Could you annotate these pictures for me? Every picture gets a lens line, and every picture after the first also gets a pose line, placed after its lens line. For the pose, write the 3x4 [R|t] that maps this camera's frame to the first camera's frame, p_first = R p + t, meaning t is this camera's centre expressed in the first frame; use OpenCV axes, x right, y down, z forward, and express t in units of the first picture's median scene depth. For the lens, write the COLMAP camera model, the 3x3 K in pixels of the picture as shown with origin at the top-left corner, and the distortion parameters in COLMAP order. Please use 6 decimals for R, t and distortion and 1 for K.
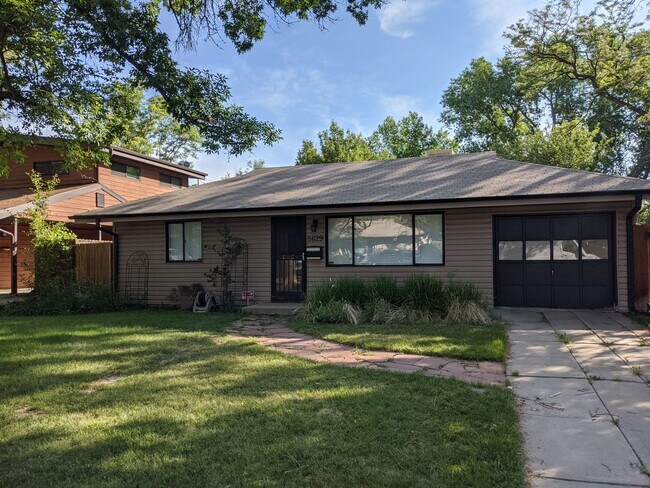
lens RADIAL K [[460.2, 0, 323.5], [0, 460.2, 252.3], [0, 0, 1]] dist [0.050004, -0.086544]
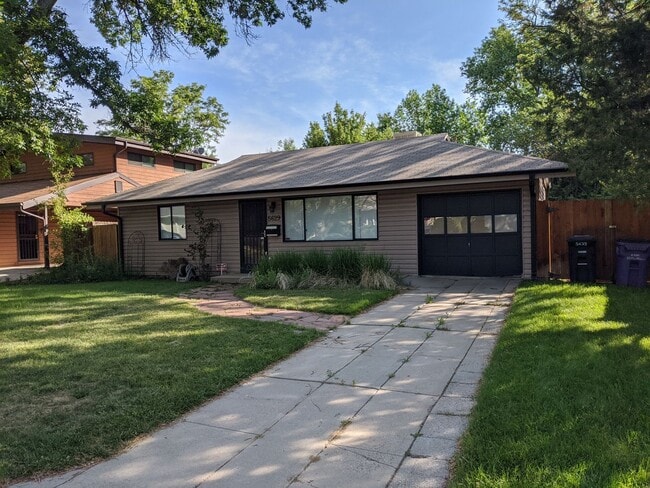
lens RADIAL K [[460.2, 0, 323.5], [0, 460.2, 252.3], [0, 0, 1]] dist [0.050004, -0.086544]
pose [[0.992960, -0.011818, -0.117862, 0.235247], [0.018563, 0.998241, 0.056297, -0.006864], [0.116989, -0.058088, 0.991433, -0.142603]]
